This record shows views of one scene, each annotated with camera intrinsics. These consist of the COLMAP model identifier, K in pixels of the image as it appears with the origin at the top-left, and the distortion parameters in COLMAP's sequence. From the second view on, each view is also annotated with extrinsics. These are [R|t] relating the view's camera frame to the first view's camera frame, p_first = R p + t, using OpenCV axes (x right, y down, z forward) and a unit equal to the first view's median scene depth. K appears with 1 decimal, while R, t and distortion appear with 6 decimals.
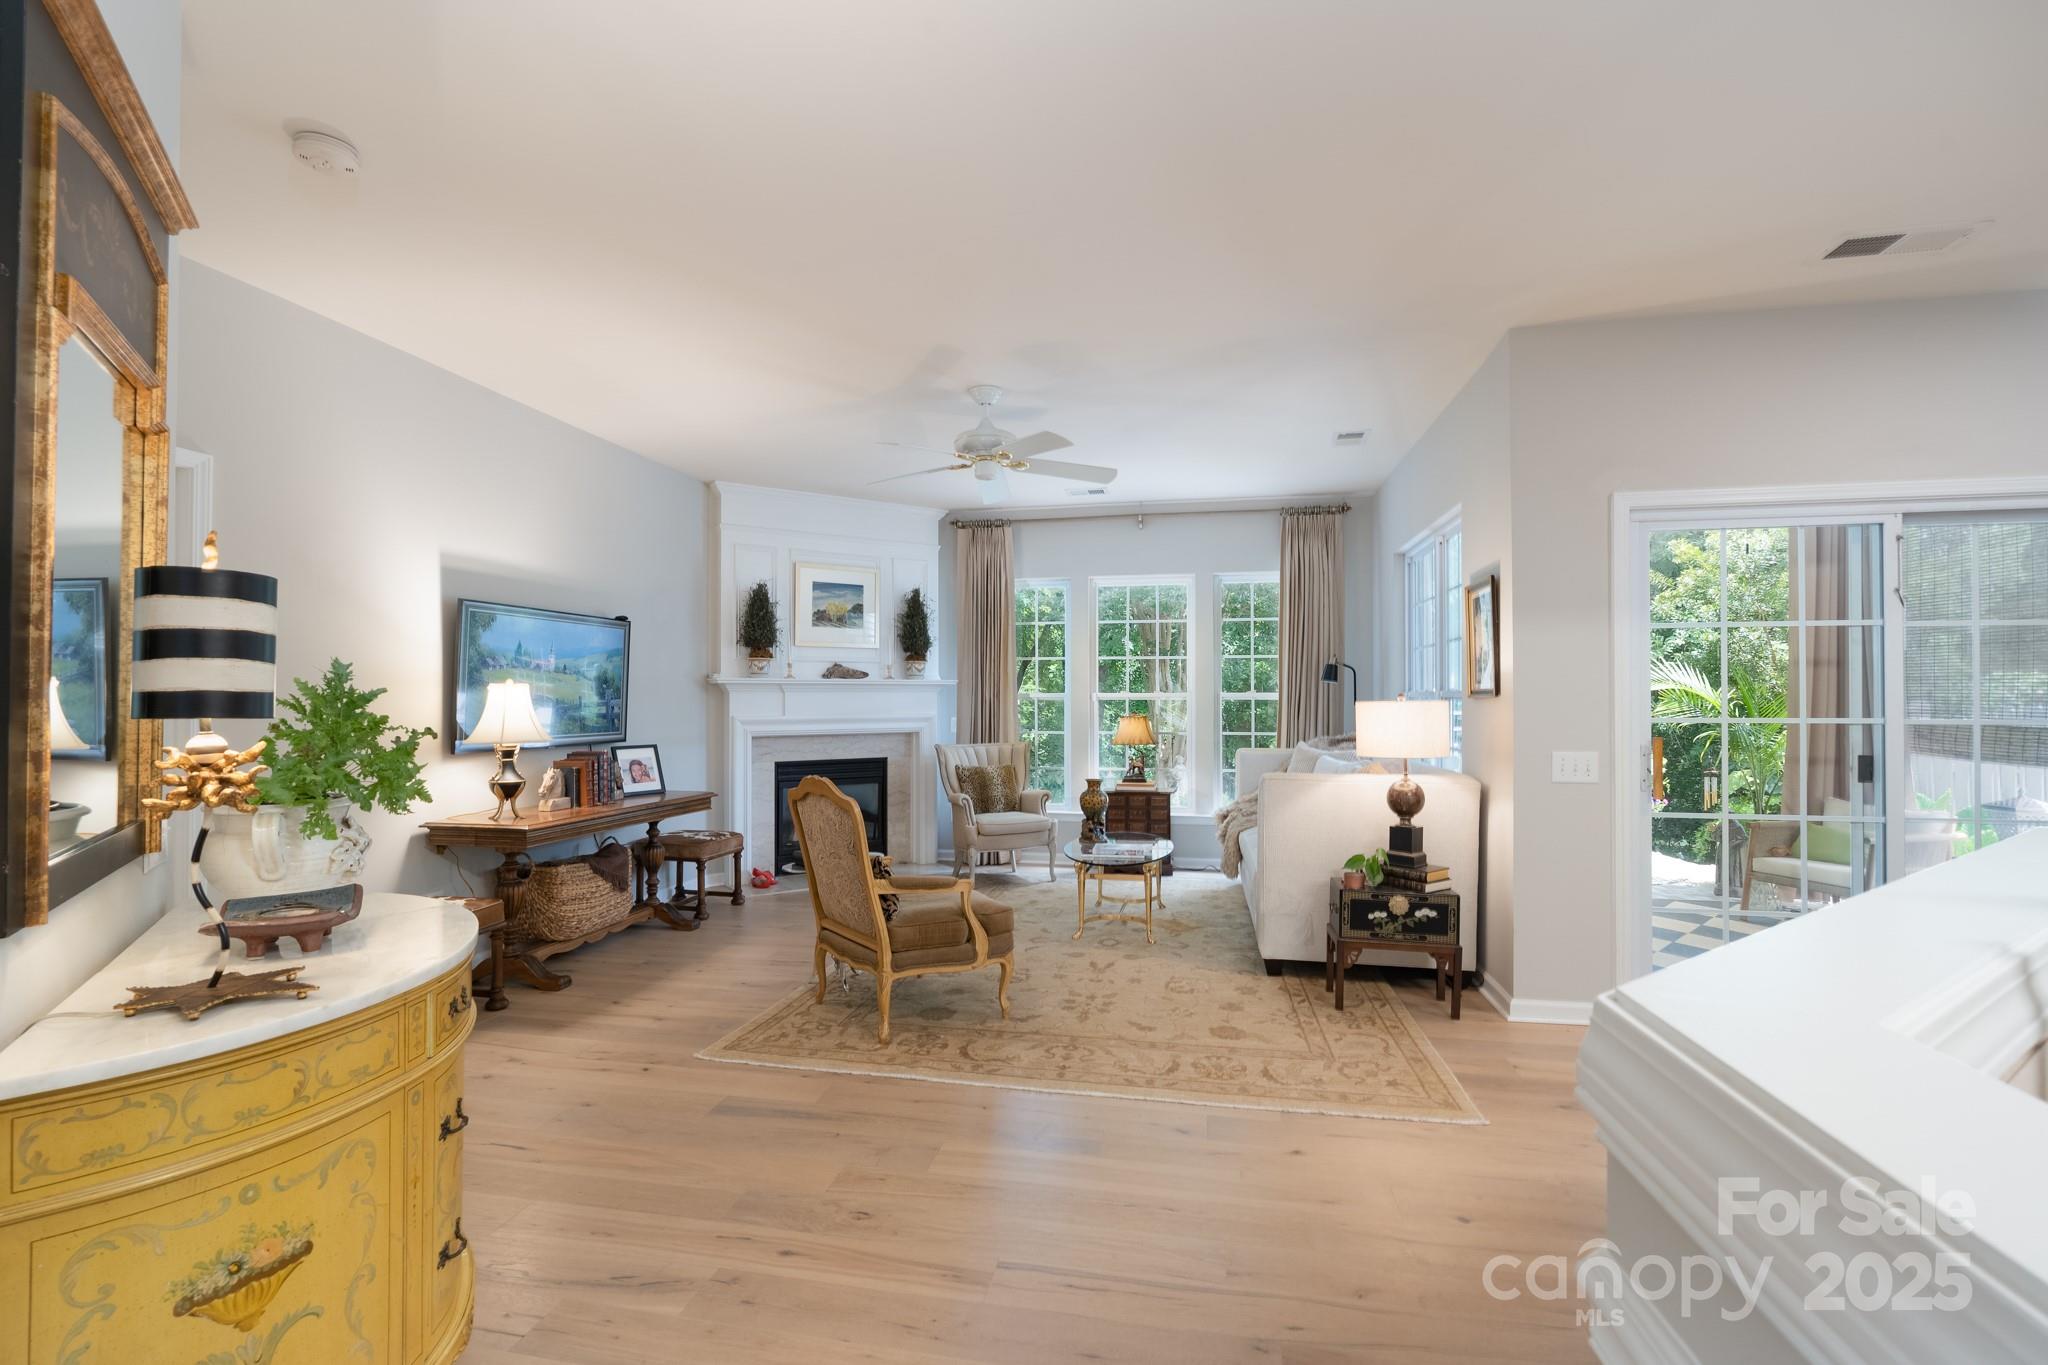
lens RADIAL K [[915.2, 0, 1013.9], [0, 915.2, 685.7], [0, 0, 1]] dist [-0.001970, 0.000017]
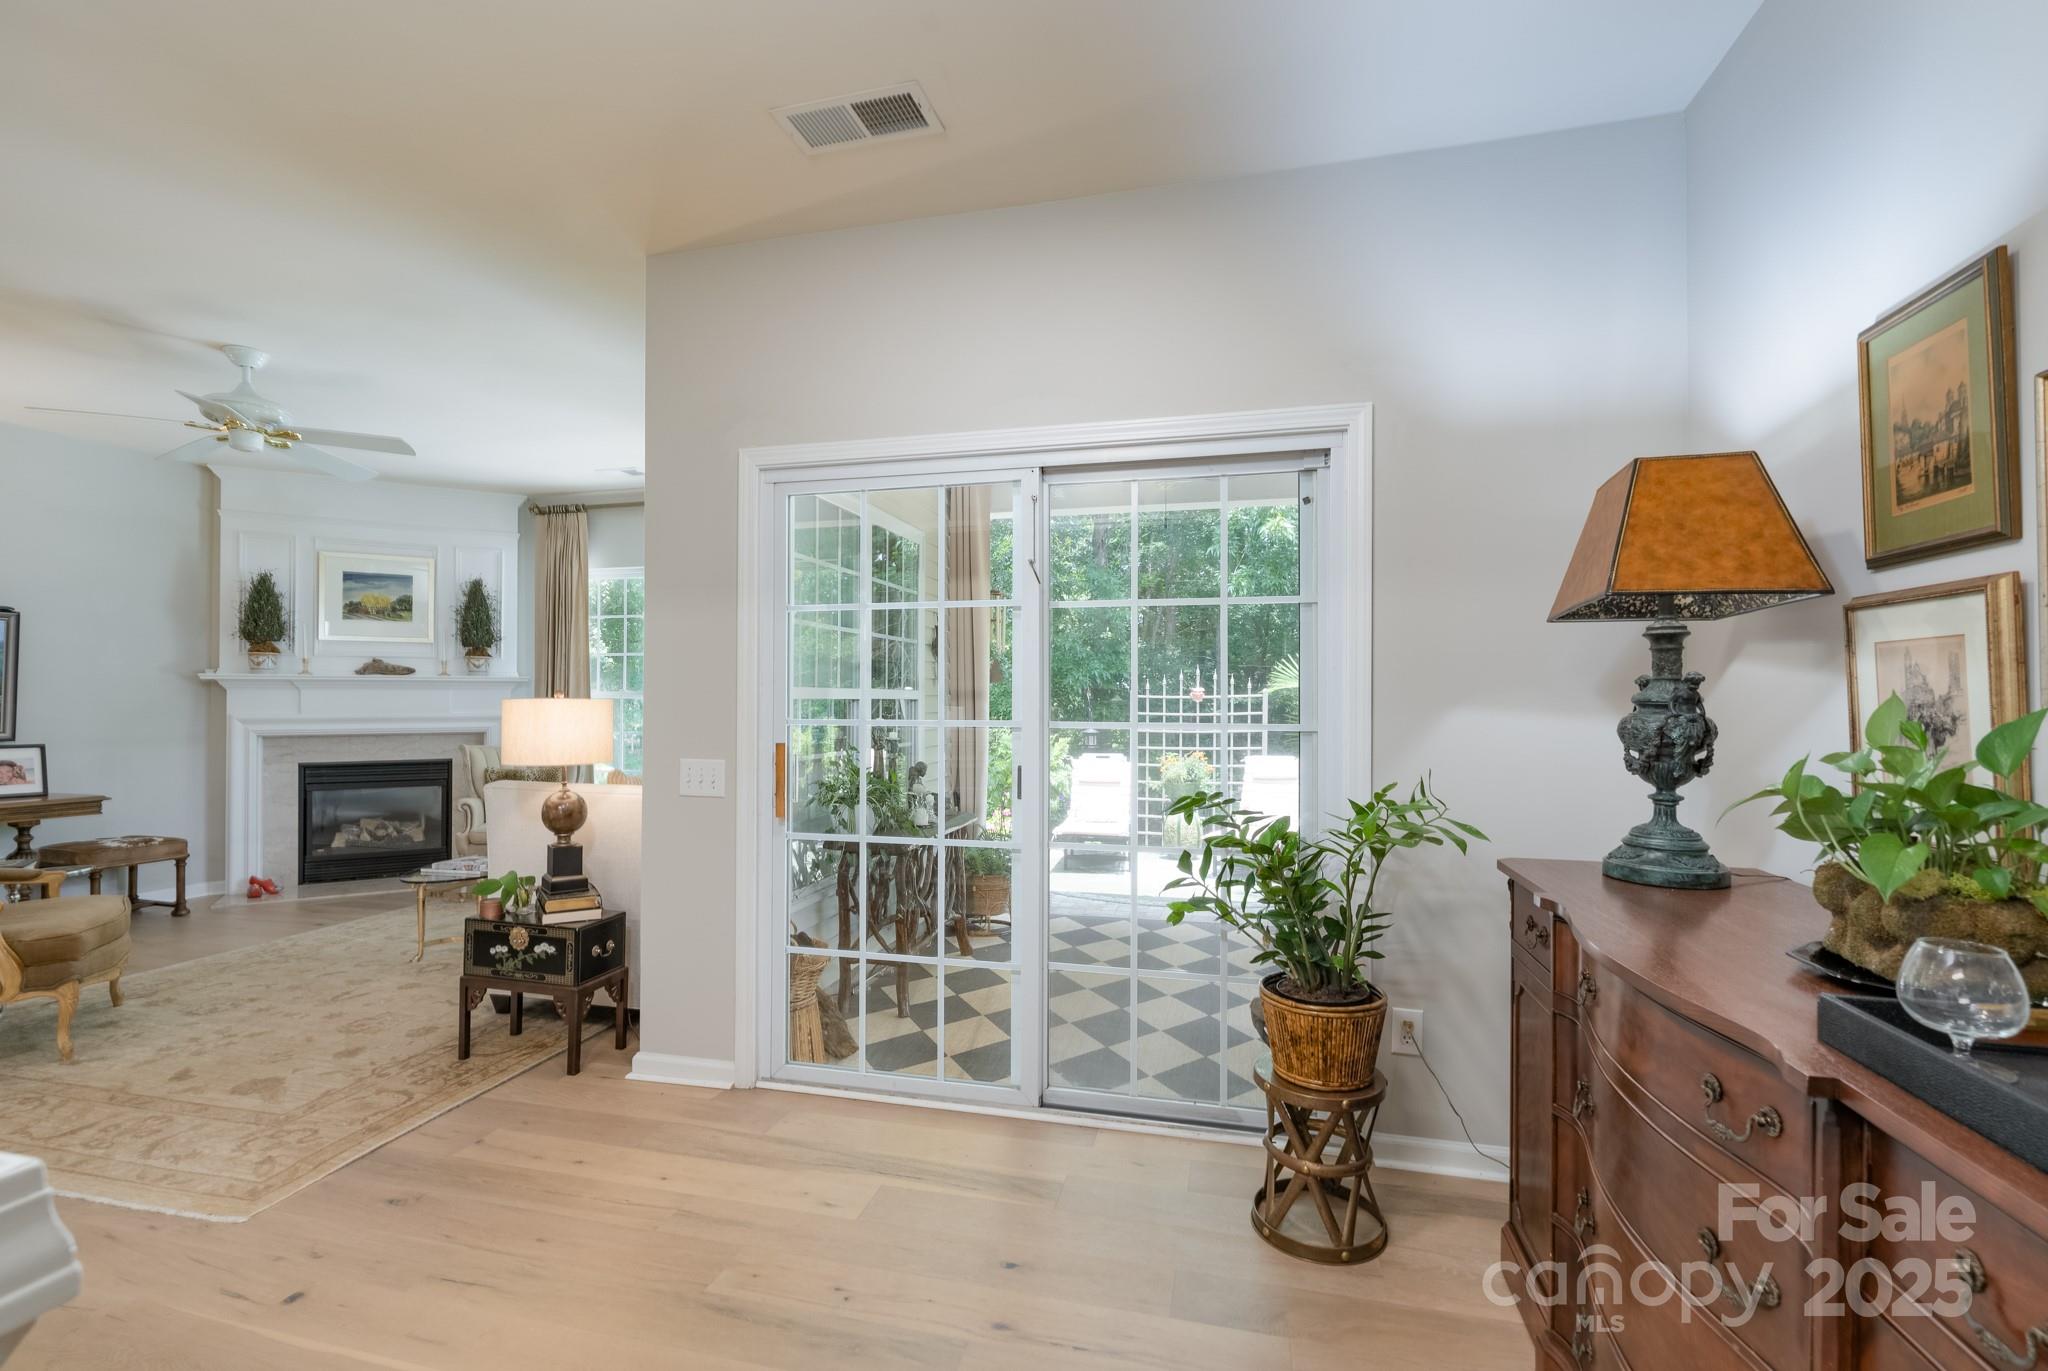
lens RADIAL K [[915.2, 0, 1005.0], [0, 915.2, 688.7], [0, 0, 1]] dist [-0.001970, 0.000017]
pose [[0.998624, 0.001859, -0.052413, 0.658984], [-0.001710, 0.999994, 0.002878, 0.003176], [0.052418, -0.002784, 0.998621, 0.125885]]
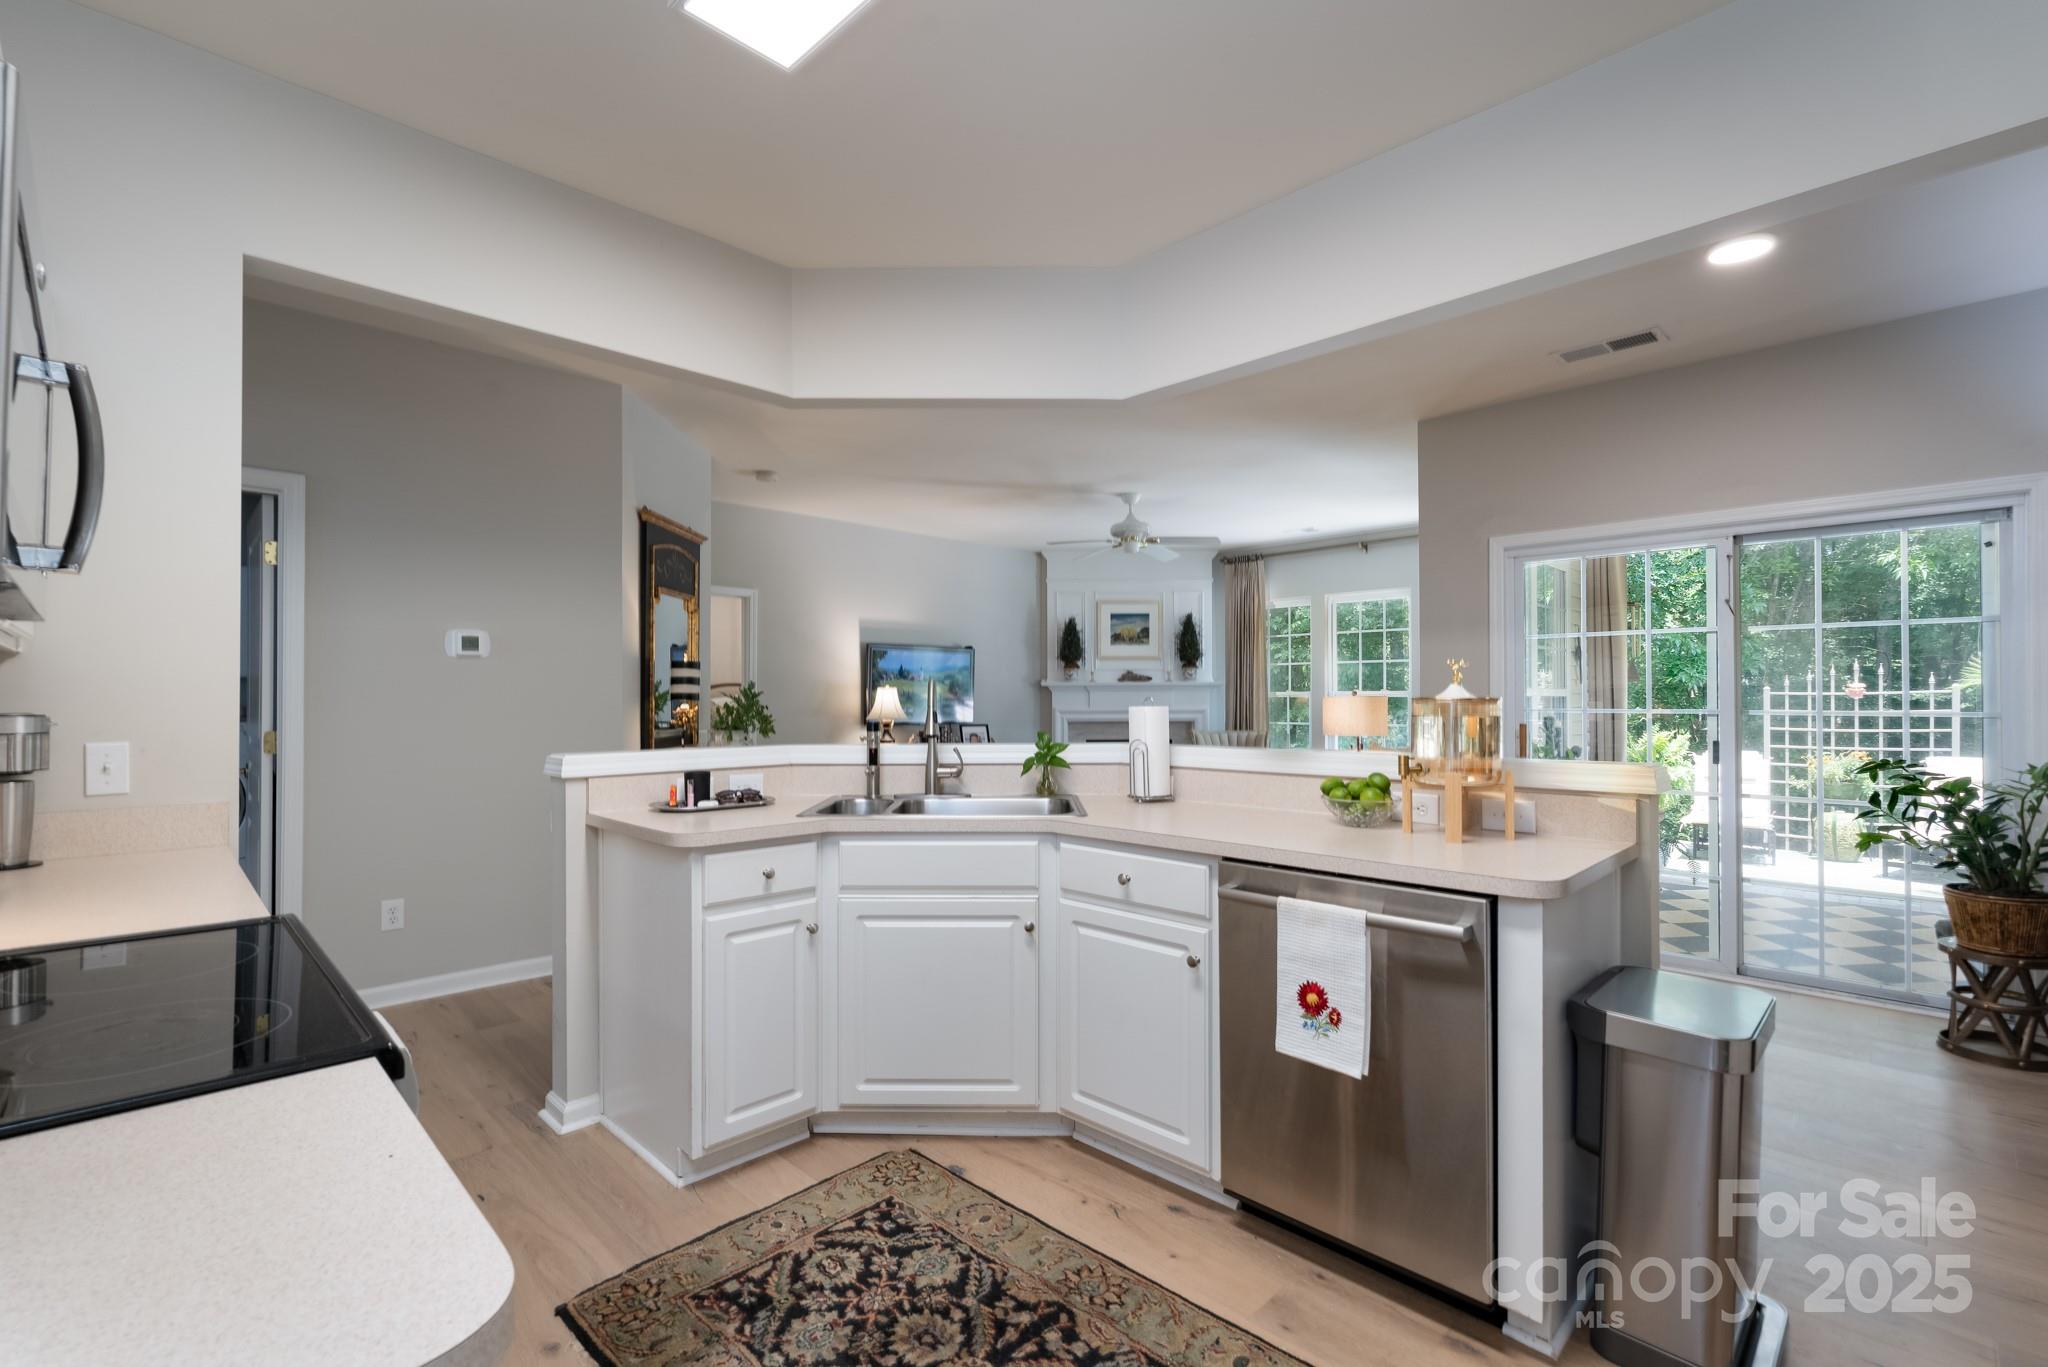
lens RADIAL K [[915.2, 0, 1018.6], [0, 915.2, 691.2], [0, 0, 1]] dist [-0.001970, 0.000017]
pose [[0.838126, -0.005827, -0.545446, 0.560071], [0.009277, 0.999951, 0.003573, -0.000009], [0.545399, -0.008054, 0.838138, -0.343345]]
